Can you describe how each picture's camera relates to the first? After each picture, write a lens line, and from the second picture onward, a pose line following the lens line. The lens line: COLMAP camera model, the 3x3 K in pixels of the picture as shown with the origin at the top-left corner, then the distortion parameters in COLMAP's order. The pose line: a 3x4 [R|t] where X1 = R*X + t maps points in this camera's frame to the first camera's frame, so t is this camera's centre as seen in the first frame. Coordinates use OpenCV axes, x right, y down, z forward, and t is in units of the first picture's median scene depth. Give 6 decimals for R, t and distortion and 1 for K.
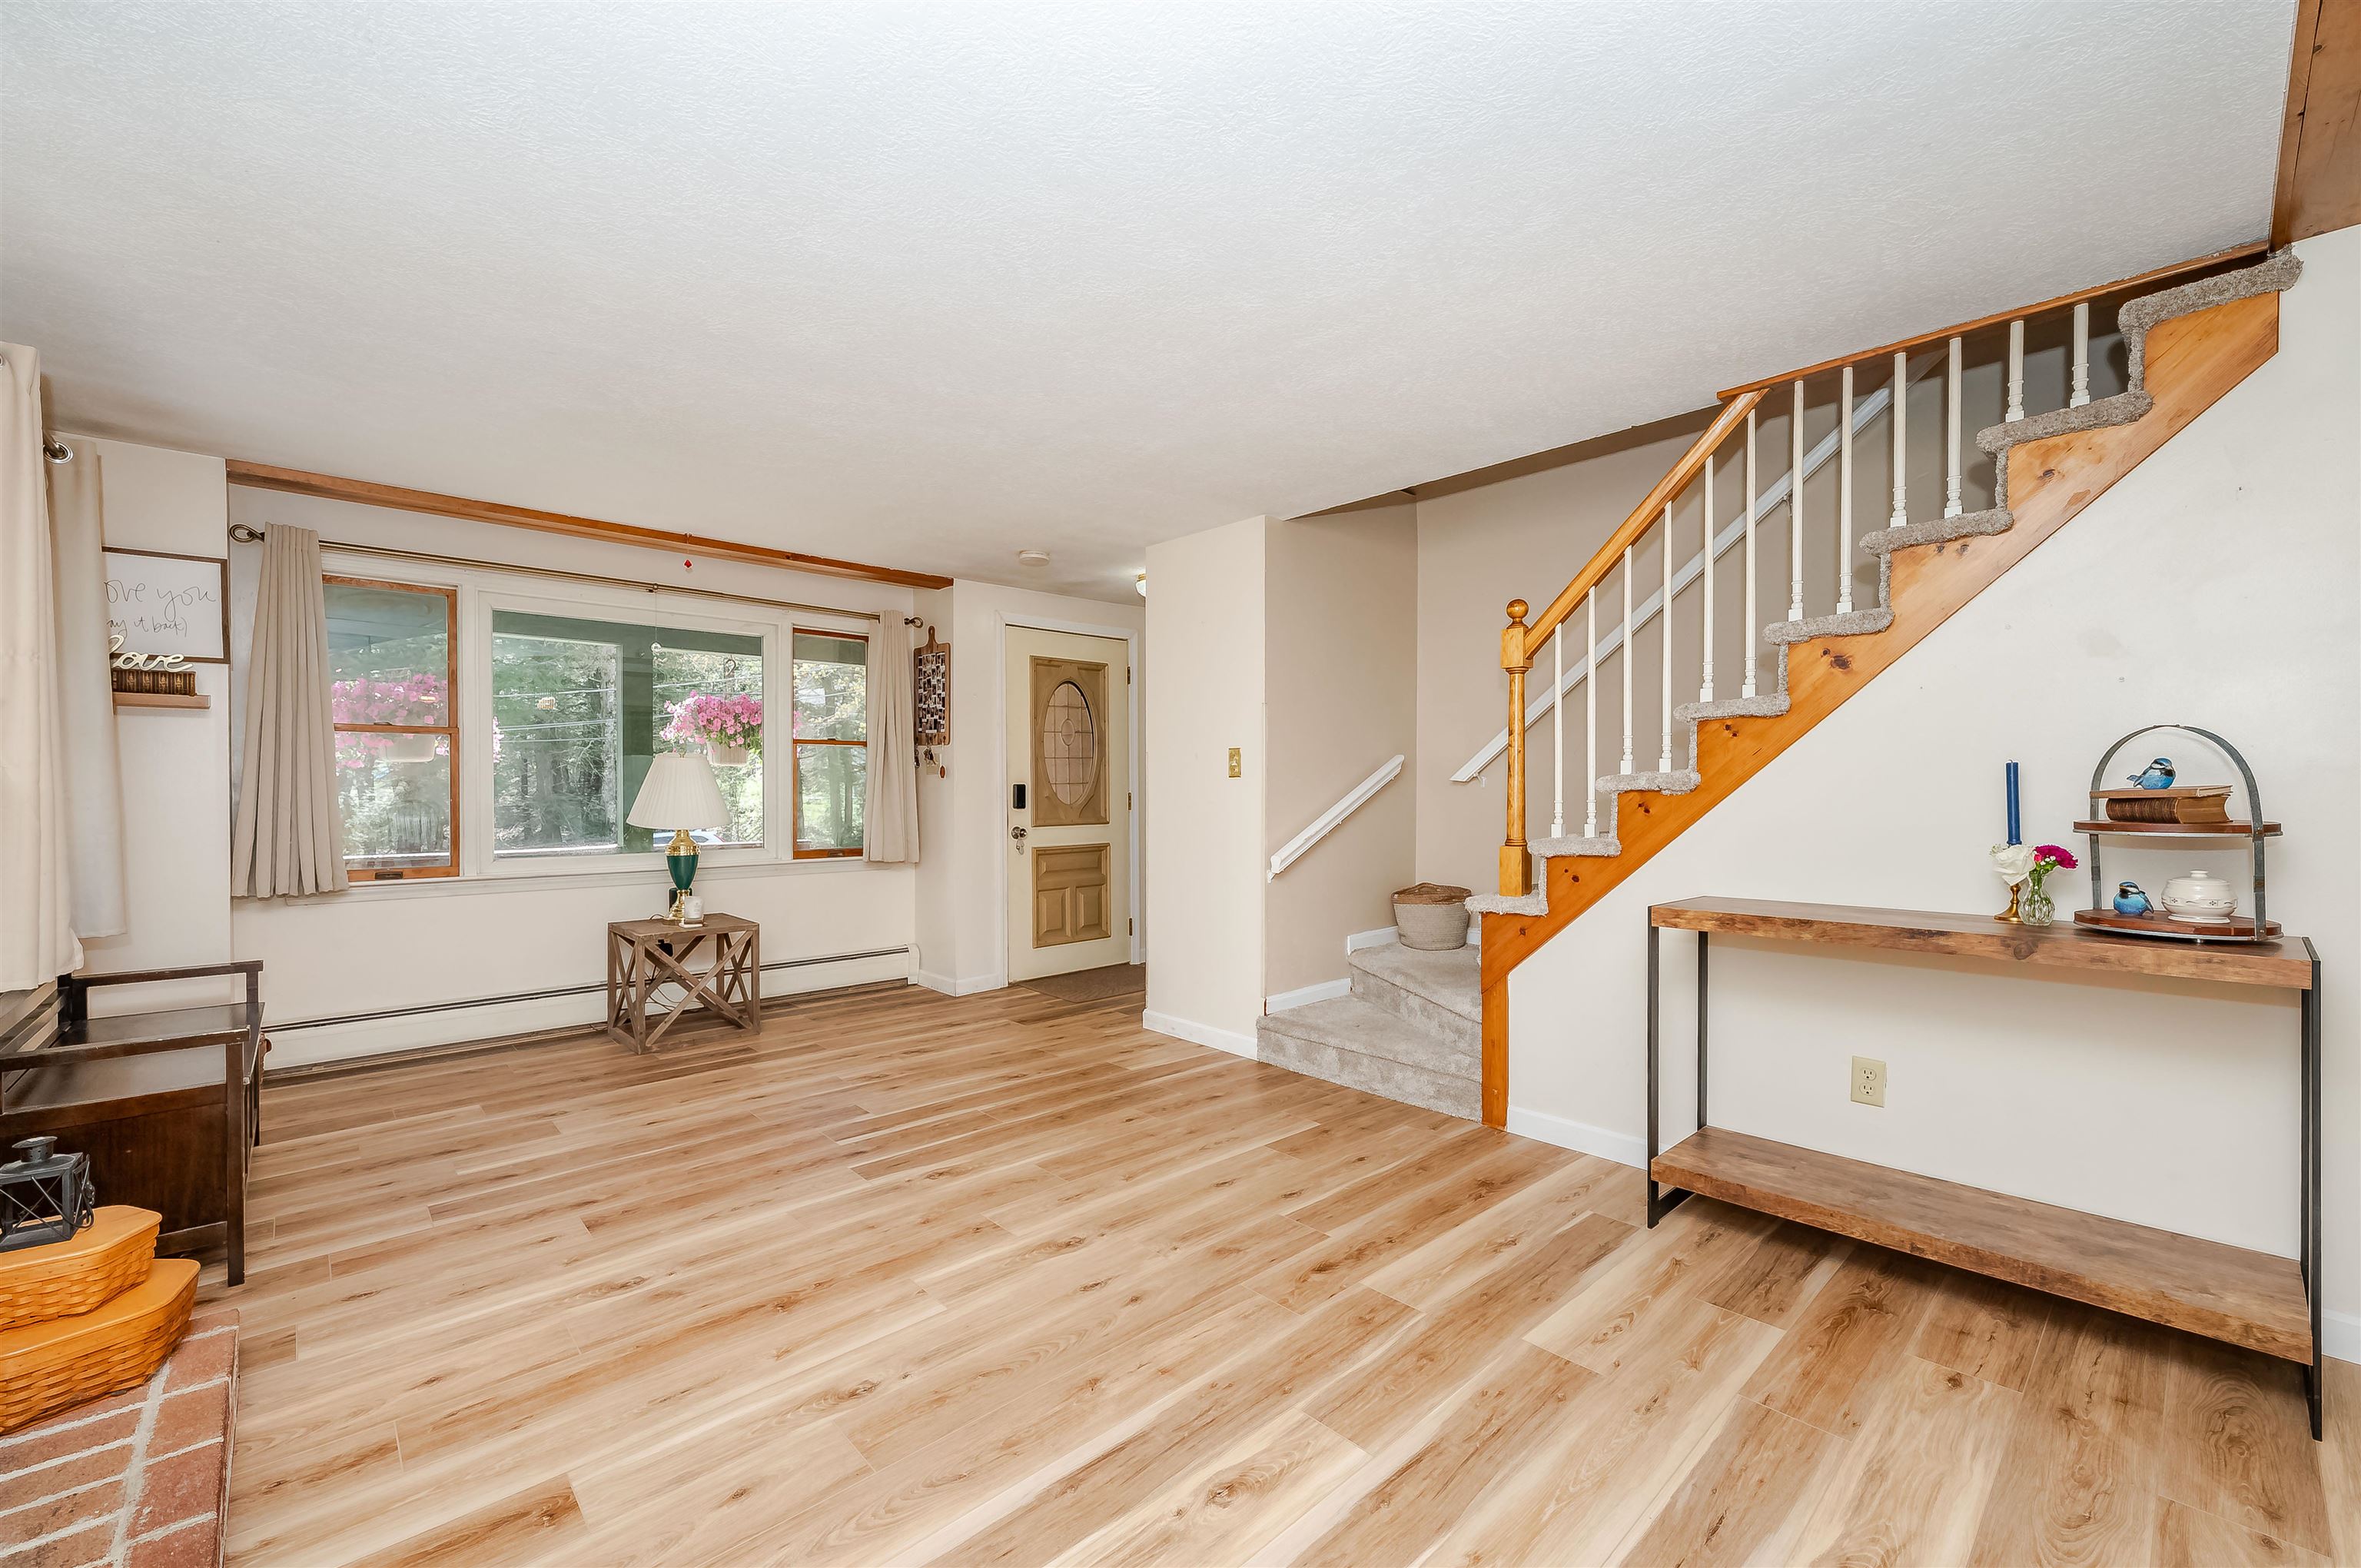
lens RADIAL K [[968.2, 0, 1165.8], [0, 968.2, 790.2], [0, 0, 1]] dist [0.001320, 0.000351]
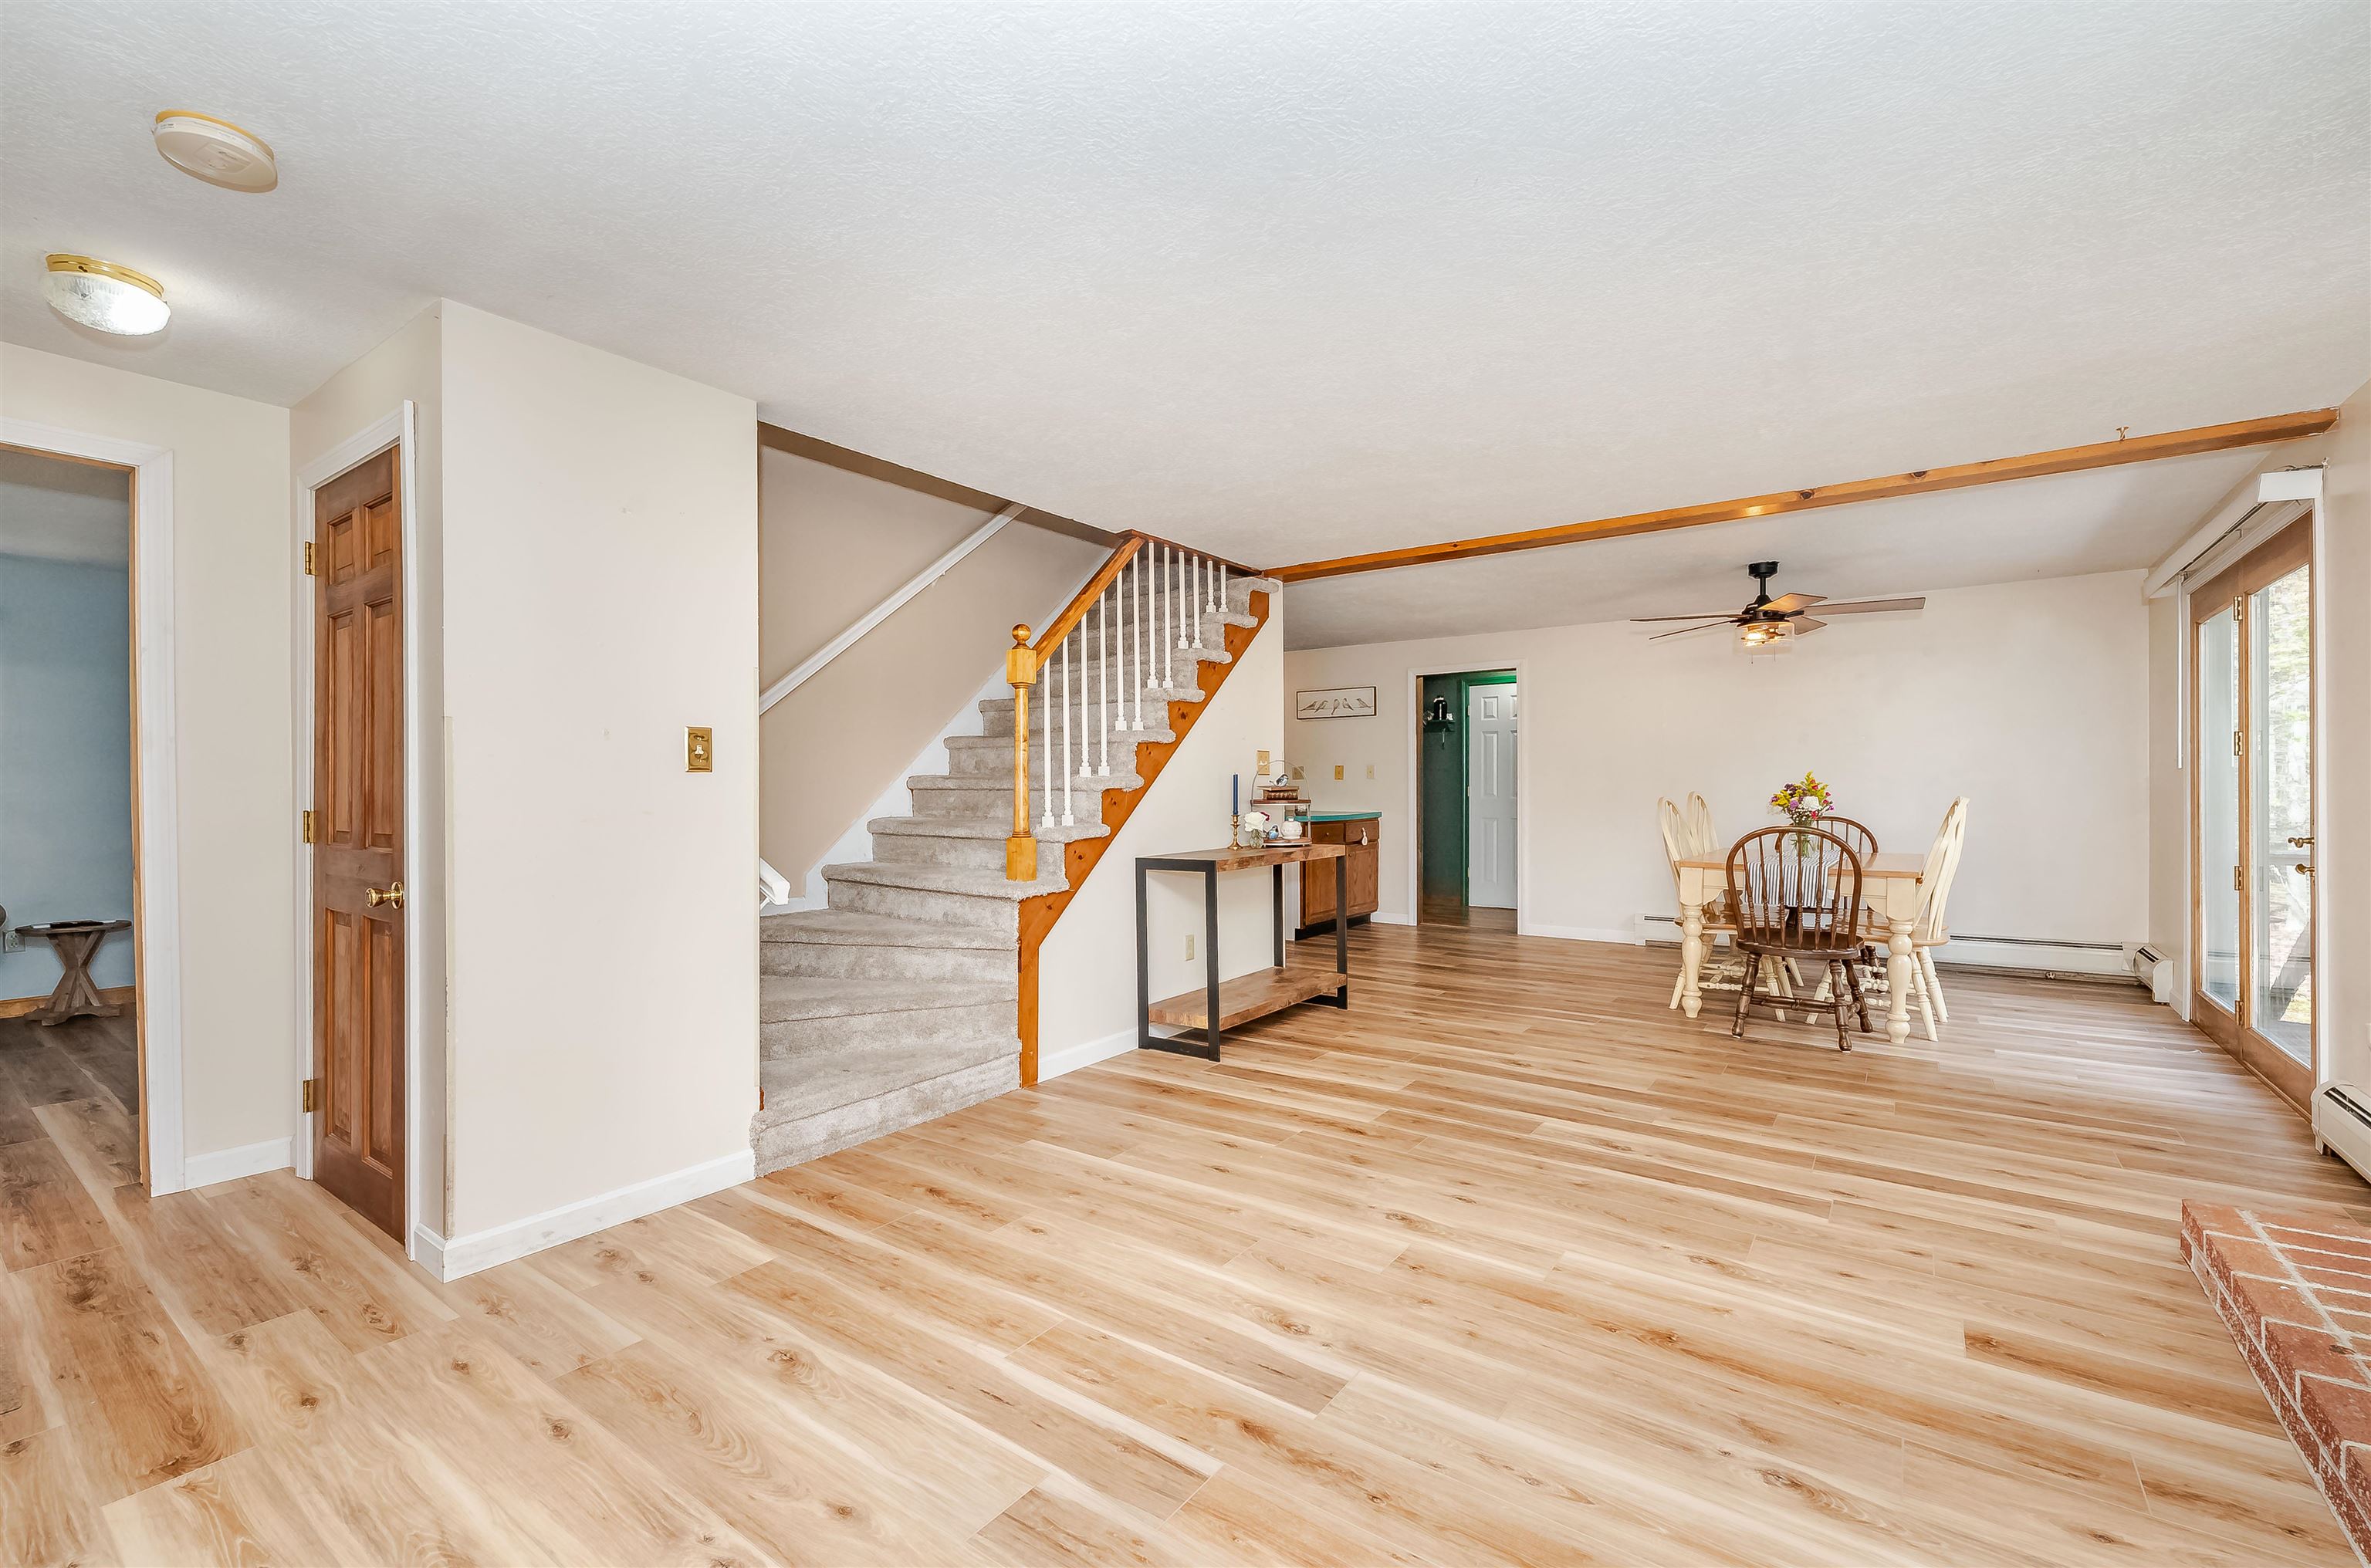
lens RADIAL K [[972.2, 0, 1174.4], [0, 972.2, 789.5], [0, 0, 1]] dist [0.001320, 0.000351]
pose [[-0.184463, 0.001578, 0.982838, -1.023912], [0.007270, 0.999974, -0.000241, 0.019542], [-0.982813, 0.007100, -0.184470, 1.379983]]
